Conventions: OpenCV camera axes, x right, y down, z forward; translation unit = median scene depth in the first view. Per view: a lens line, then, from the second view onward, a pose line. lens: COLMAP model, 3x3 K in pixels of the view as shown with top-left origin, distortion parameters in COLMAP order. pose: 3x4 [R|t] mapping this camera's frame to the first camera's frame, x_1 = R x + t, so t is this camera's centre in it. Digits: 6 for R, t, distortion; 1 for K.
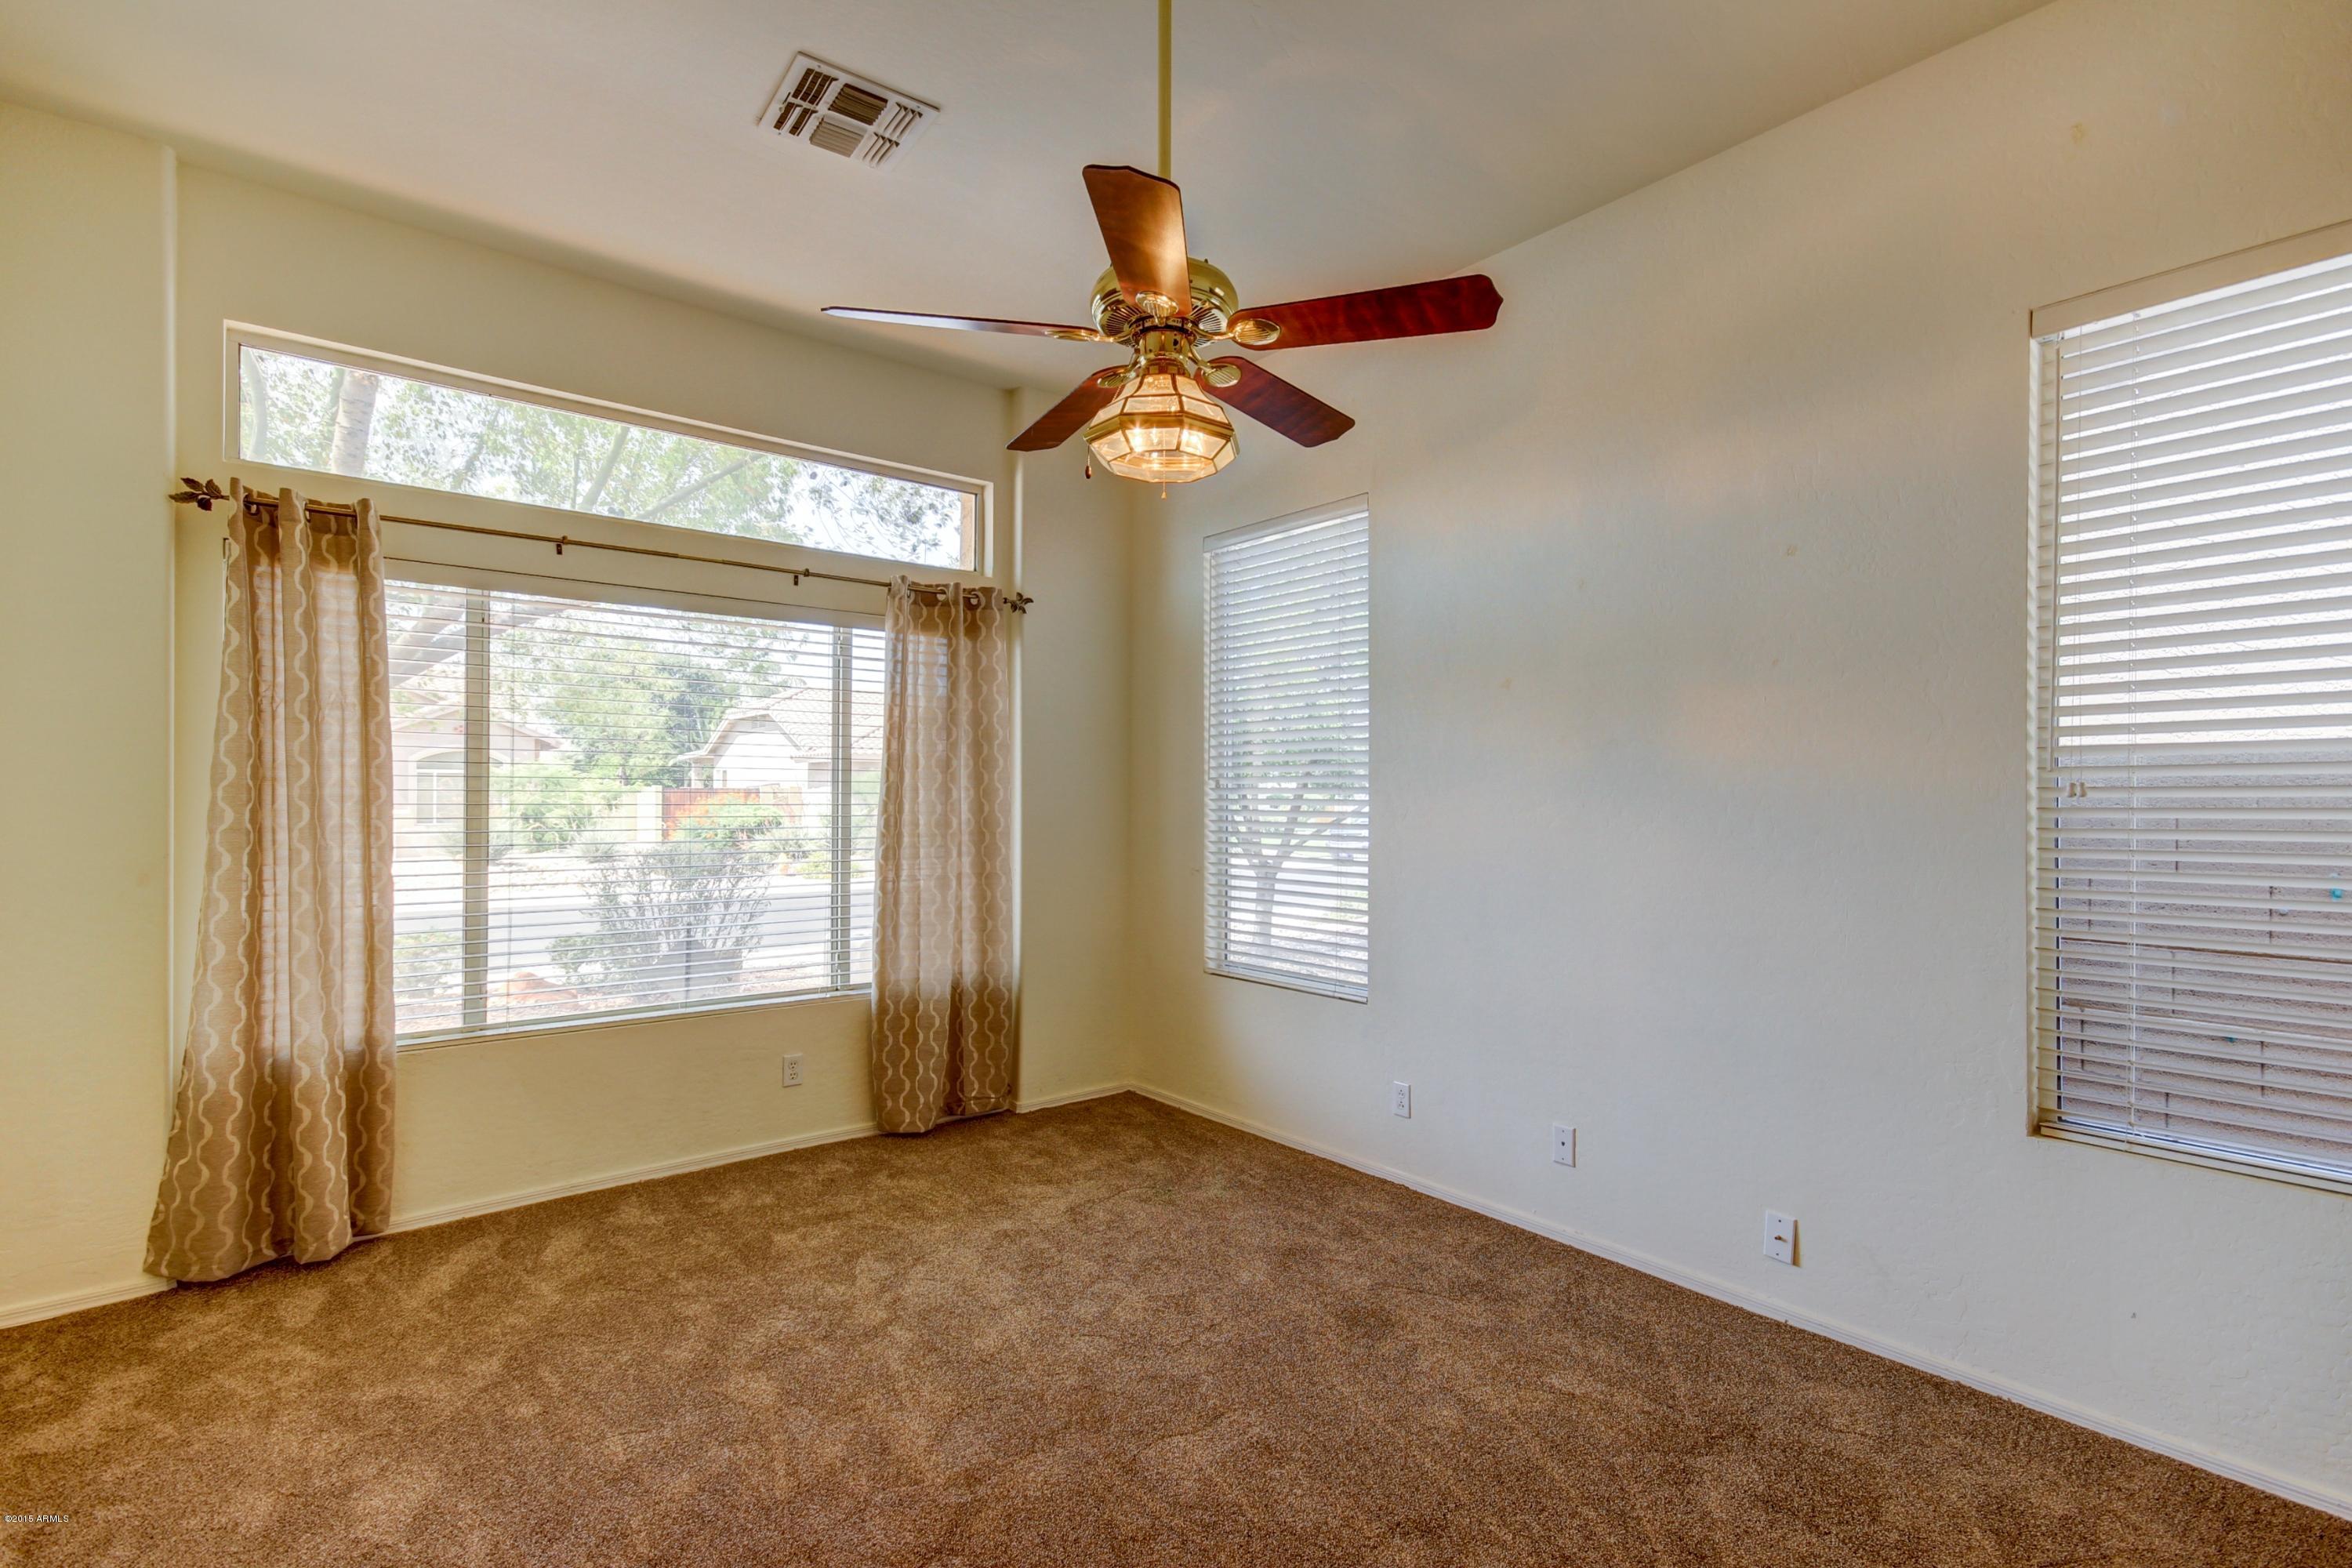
lens RADIAL K [[1116.3, 0, 1162.8], [0, 1116.3, 798.0], [0, 0, 1]] dist [0.001103, -0.003836]
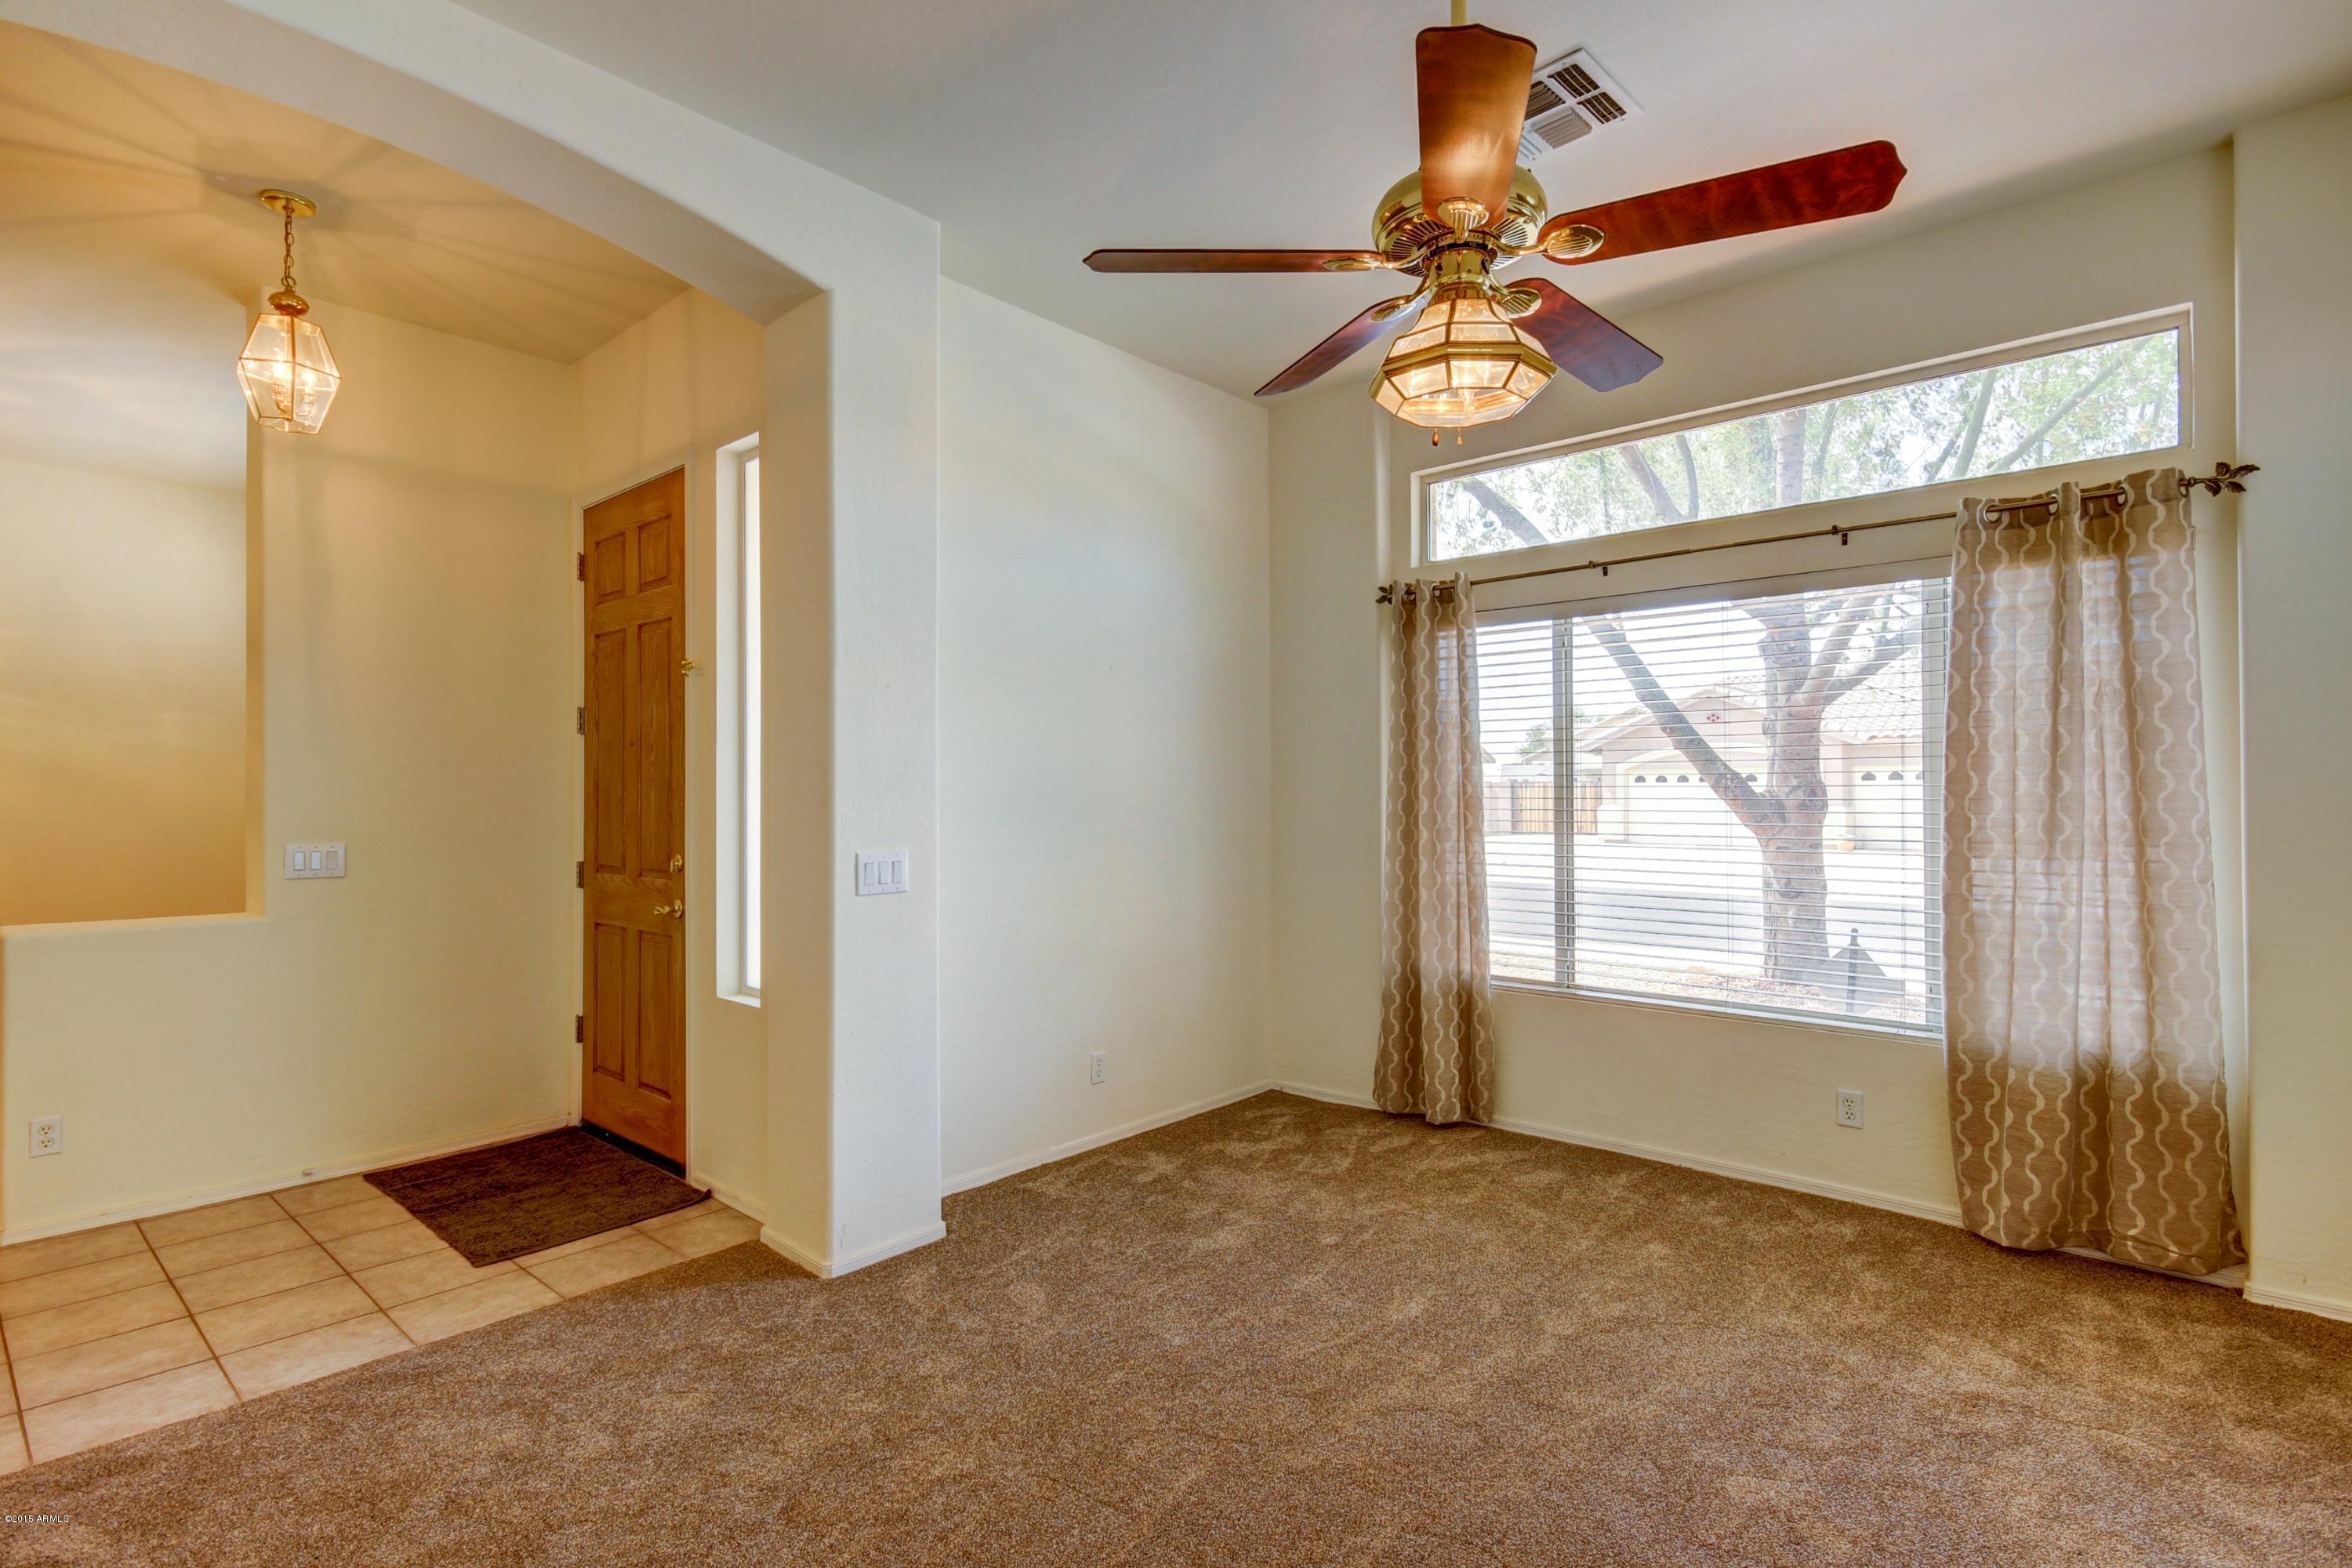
lens RADIAL K [[1116.3, 0, 1172.2], [0, 1116.3, 784.3], [0, 0, 1]] dist [0.001103, -0.003836]
pose [[0.139155, -0.011576, -0.990203, 0.498051], [0.002707, 0.999932, -0.011310, 0.002904], [0.990267, -0.001107, 0.139177, 0.403648]]
